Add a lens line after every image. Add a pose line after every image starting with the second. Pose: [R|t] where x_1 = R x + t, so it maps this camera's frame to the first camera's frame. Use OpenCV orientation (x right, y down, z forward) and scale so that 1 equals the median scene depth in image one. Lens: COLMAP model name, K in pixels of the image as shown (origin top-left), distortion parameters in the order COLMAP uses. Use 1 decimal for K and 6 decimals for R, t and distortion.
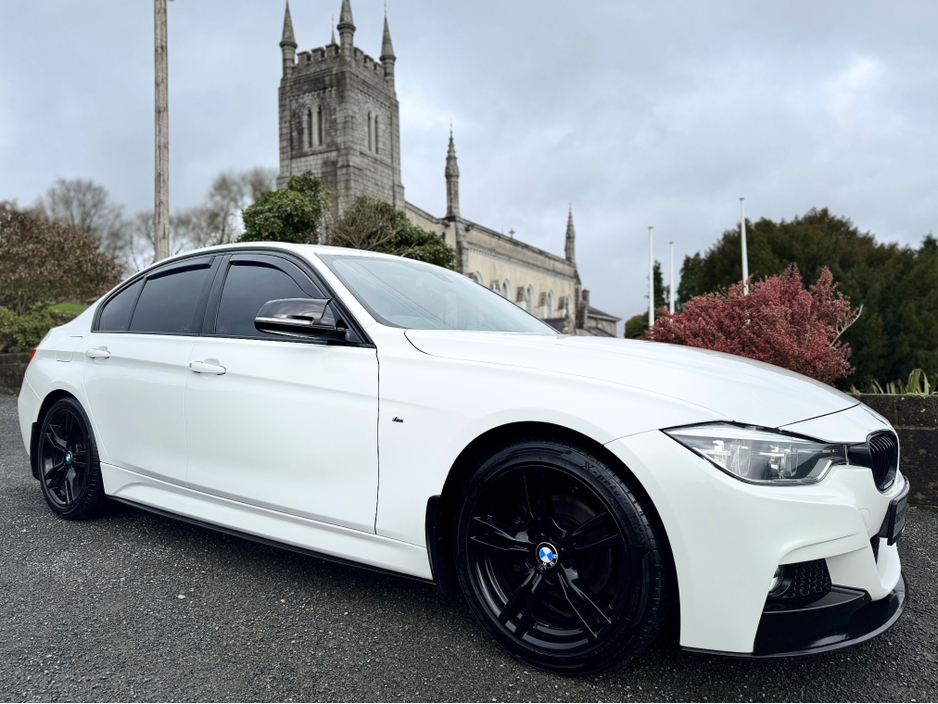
lens RADIAL K [[664.5, 0, 469.0], [0, 664.5, 352.0], [0, 0, 1]] dist [0.056863, -0.057053]
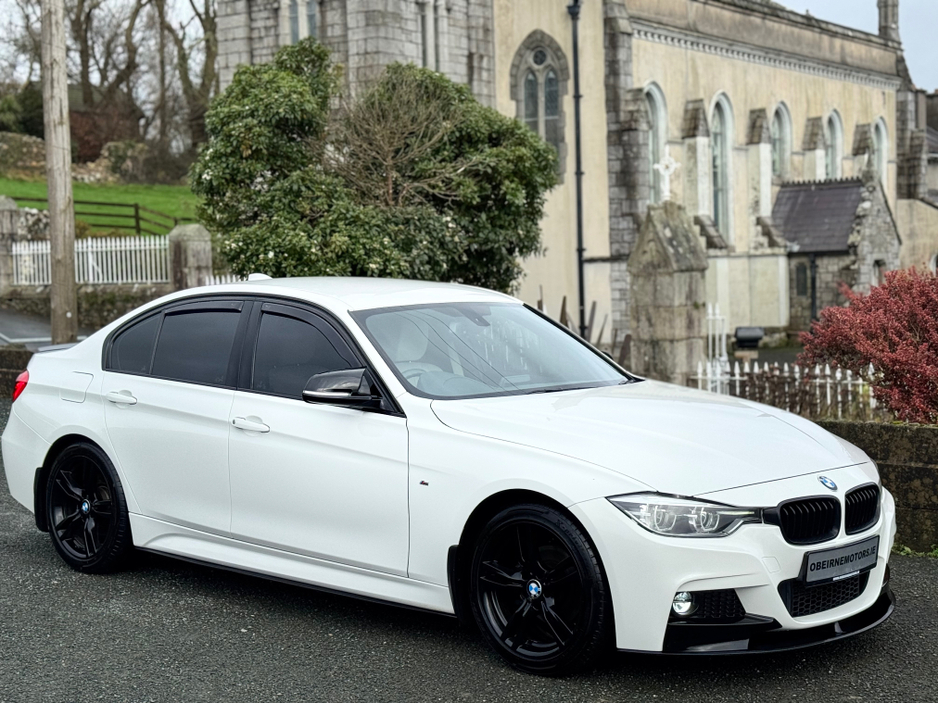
lens RADIAL K [[1491.2, 0, 469.0], [0, 1491.2, 352.0], [0, 0, 1]] dist [0.022235, 1.390012]
pose [[0.993389, -0.003387, -0.114748, 0.250110], [0.010551, 0.998028, 0.061884, -0.265193], [0.114312, -0.062686, 0.991465, -1.458054]]
